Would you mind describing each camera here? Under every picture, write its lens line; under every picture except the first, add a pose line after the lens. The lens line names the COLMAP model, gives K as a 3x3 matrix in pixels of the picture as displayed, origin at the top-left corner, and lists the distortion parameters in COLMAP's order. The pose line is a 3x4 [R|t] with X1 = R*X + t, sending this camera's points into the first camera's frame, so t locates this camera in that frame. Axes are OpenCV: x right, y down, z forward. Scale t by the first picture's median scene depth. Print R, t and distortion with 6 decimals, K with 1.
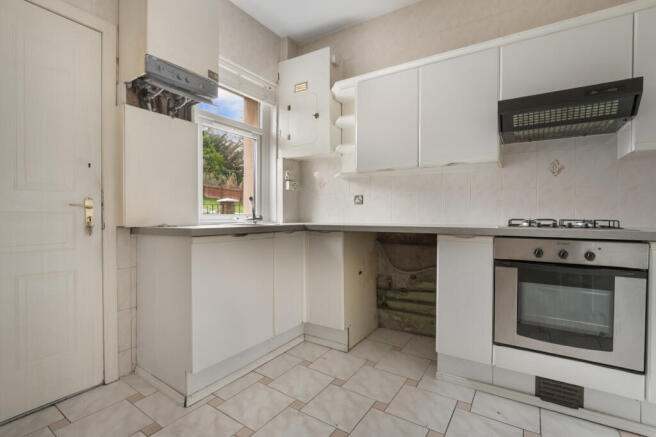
lens RADIAL K [[304.3, 0, 331.4], [0, 304.3, 218.3], [0, 0, 1]] dist [-0.003632, 0.001012]
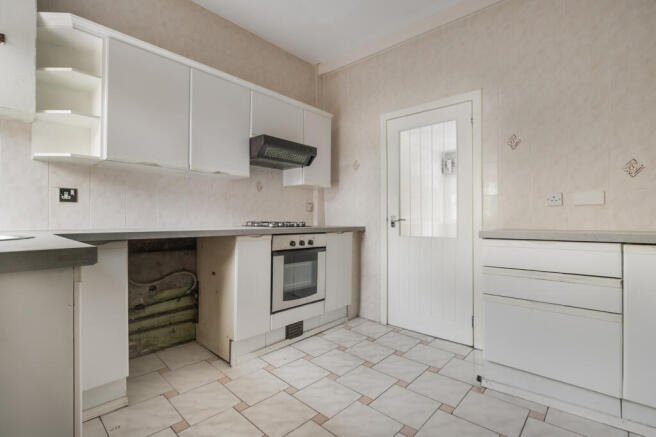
lens RADIAL K [[304.3, 0, 325.4], [0, 304.3, 217.1], [0, 0, 1]] dist [-0.003632, 0.001012]
pose [[0.186834, 0.007780, 0.982361, -0.702290], [0.003573, 0.999957, -0.008599, -0.006648], [-0.982385, 0.005117, 0.186798, 0.470770]]
